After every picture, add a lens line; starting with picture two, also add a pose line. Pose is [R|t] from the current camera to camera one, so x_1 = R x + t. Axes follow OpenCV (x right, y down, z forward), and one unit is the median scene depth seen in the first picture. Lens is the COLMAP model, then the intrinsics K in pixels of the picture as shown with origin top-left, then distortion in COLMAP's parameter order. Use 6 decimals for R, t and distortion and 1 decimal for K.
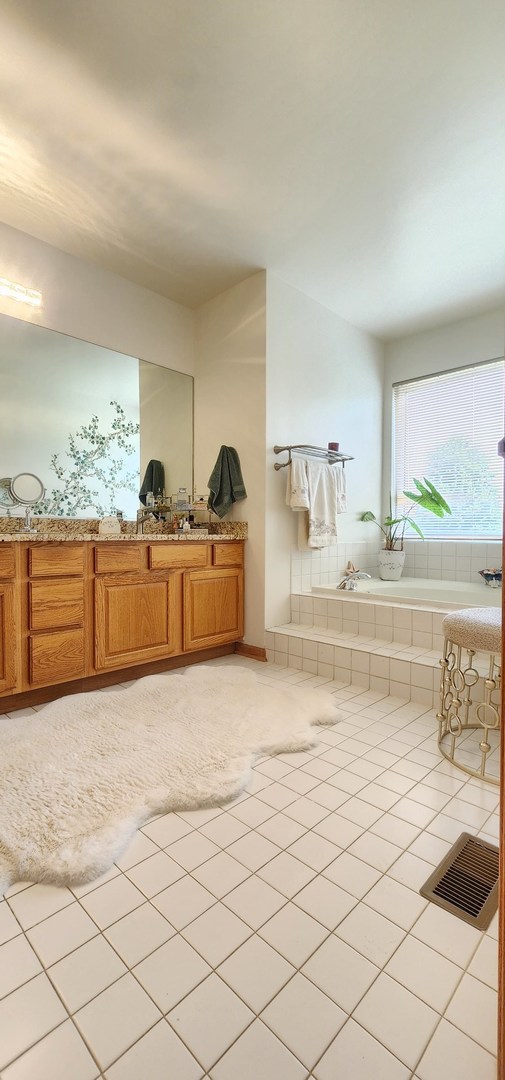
lens RADIAL K [[448.6, 0, 254.6], [0, 448.6, 543.5], [0, 0, 1]] dist [0.001070, -0.000547]
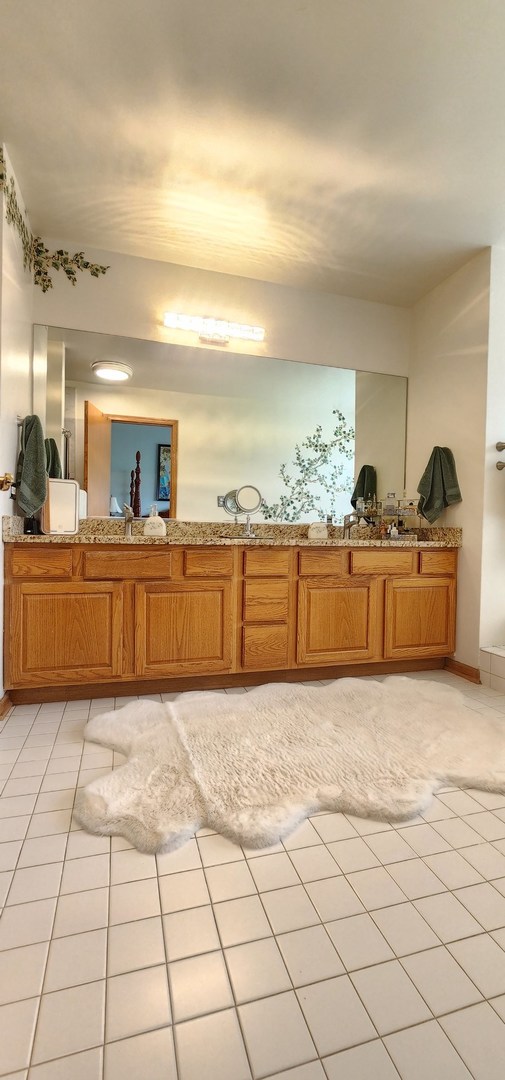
lens RADIAL K [[448.6, 0, 253.6], [0, 448.6, 540.4], [0, 0, 1]] dist [0.001070, -0.000547]
pose [[0.871795, 0.021314, -0.489408, 0.064336], [-0.024595, 0.999697, -0.000274, -0.012566], [0.489254, 0.012275, 0.872055, -0.006097]]
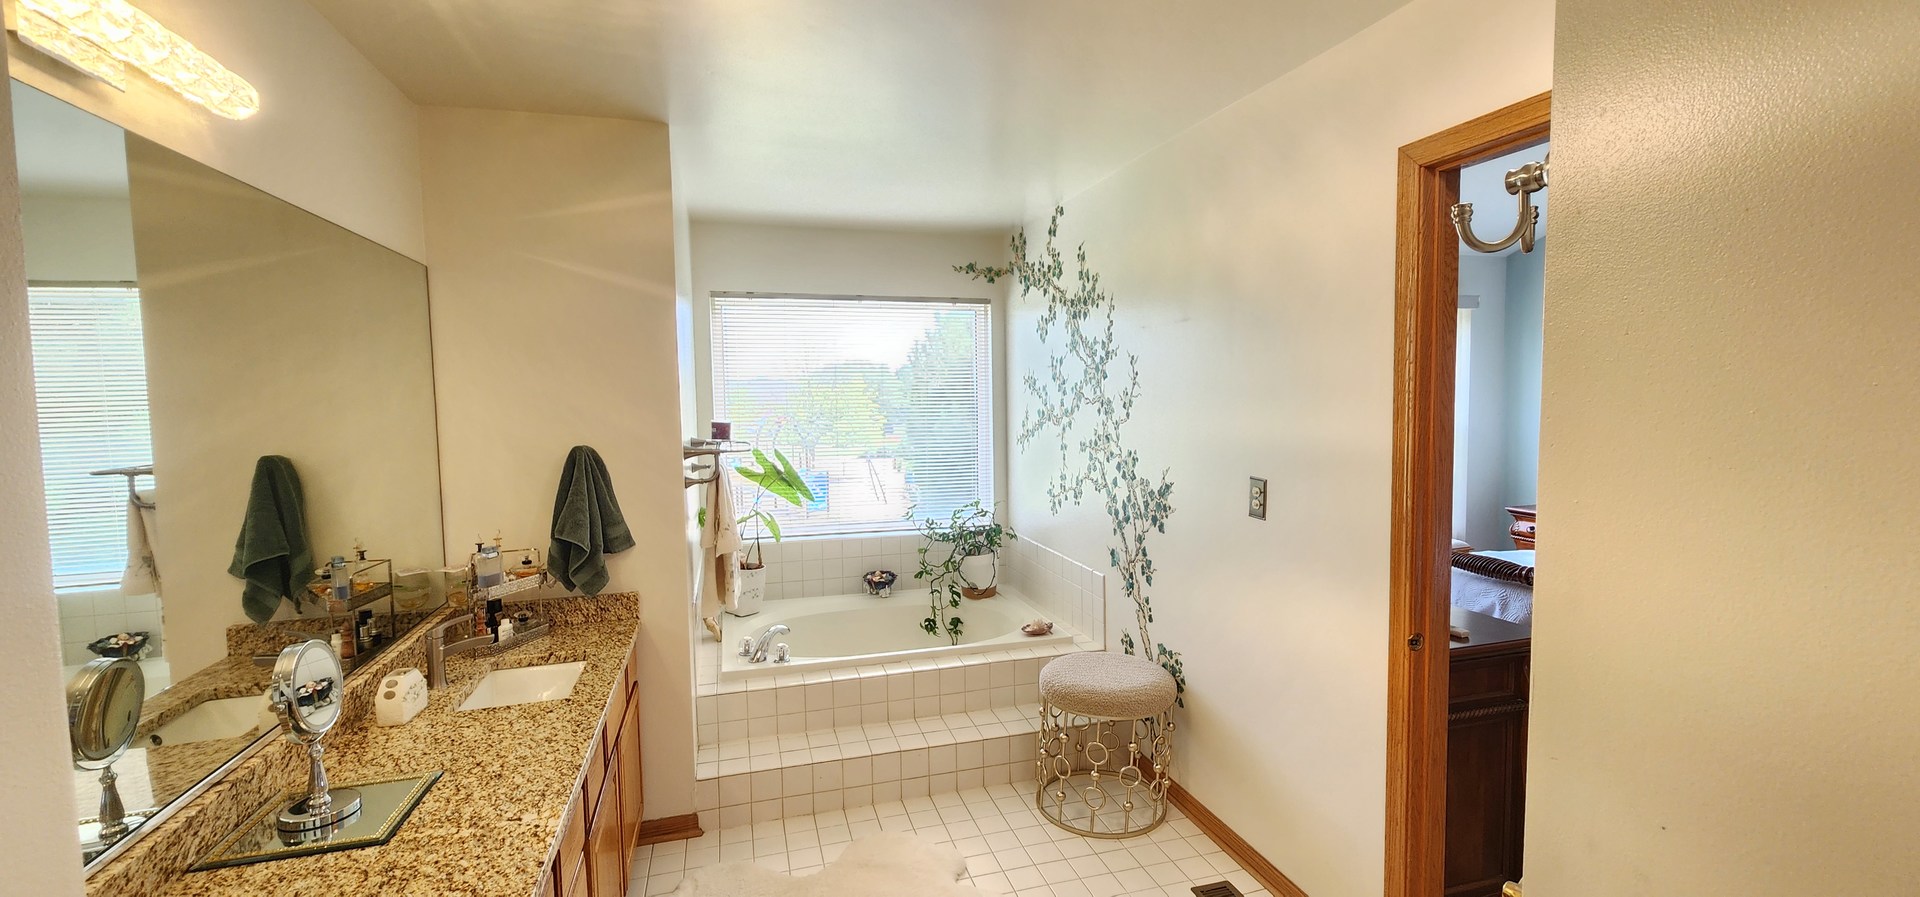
lens RADIAL K [[797.5, 0, 961.2], [0, 797.5, 442.5], [0, 0, 1]] dist [0.001070, -0.000547]
pose [[0.484602, -0.068647, 0.872037, -0.655162], [0.033190, 0.997641, 0.060091, -0.274836], [-0.874105, -0.000177, 0.485737, 0.229701]]
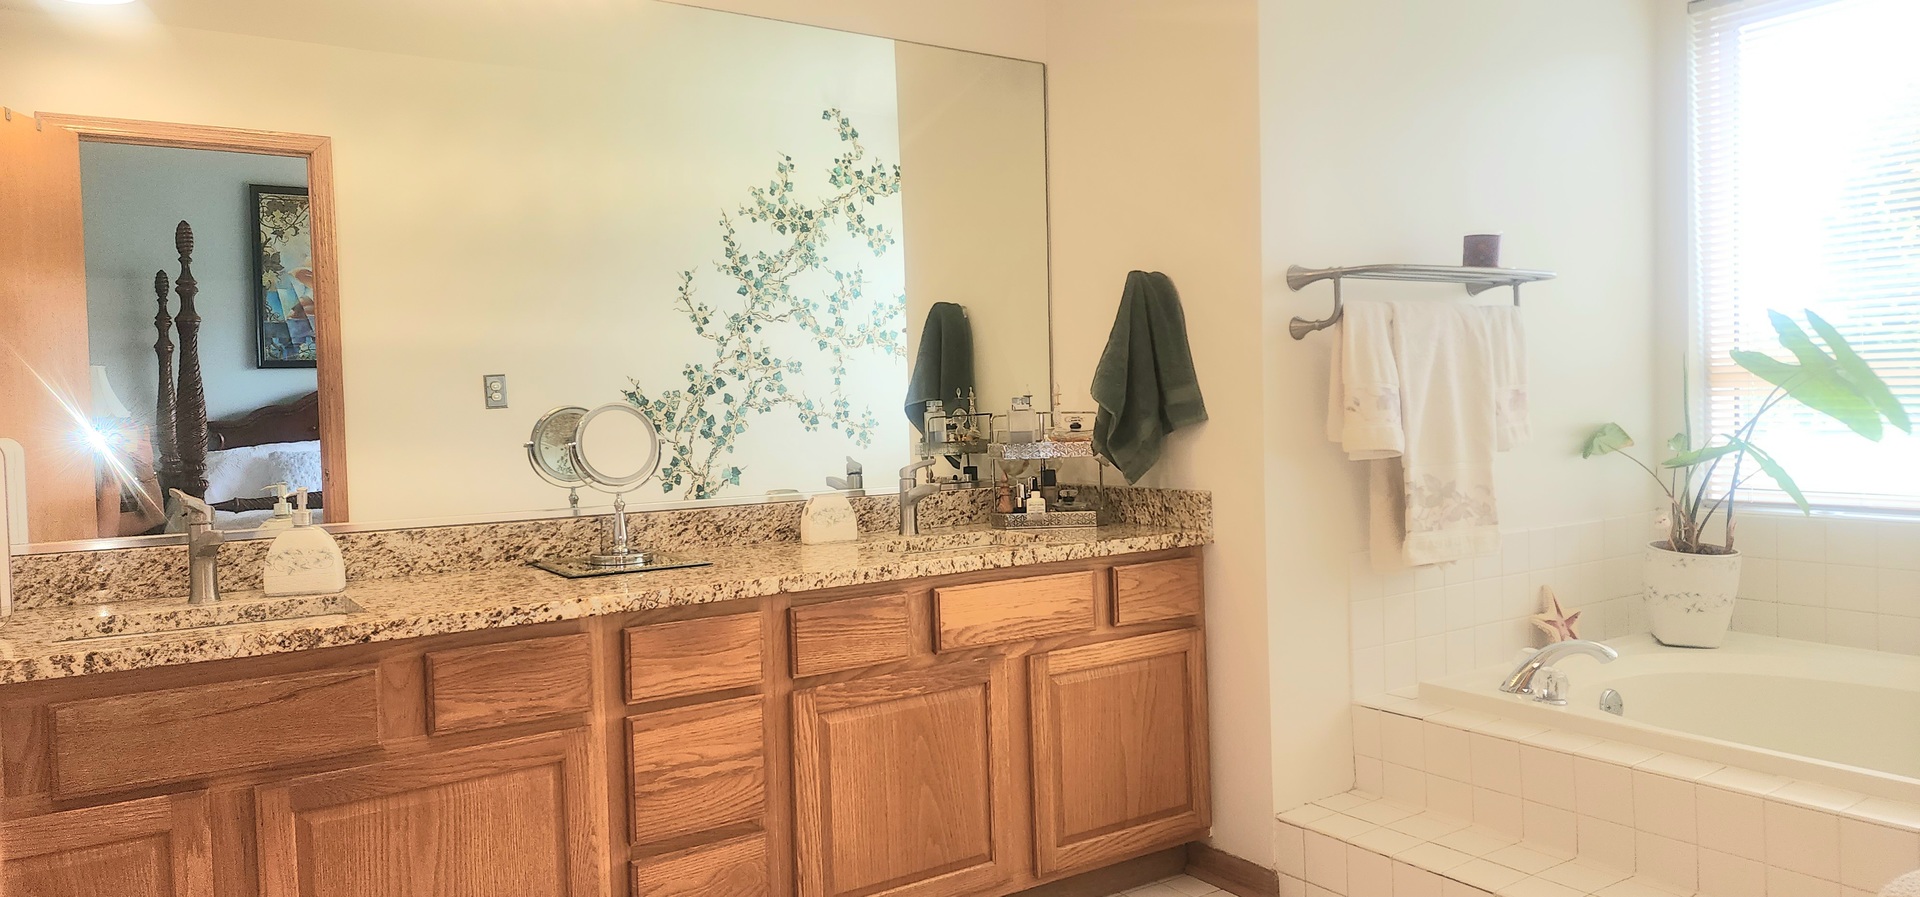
lens RADIAL K [[1286.8, 0, 949.2], [0, 1286.8, 441.6], [0, 0, 1]] dist [0.061041, -0.032480]
pose [[0.973486, -0.025094, -0.227368, 0.014141], [0.030184, 0.999365, 0.018936, -0.115875], [0.226748, -0.025296, 0.973625, -0.001007]]
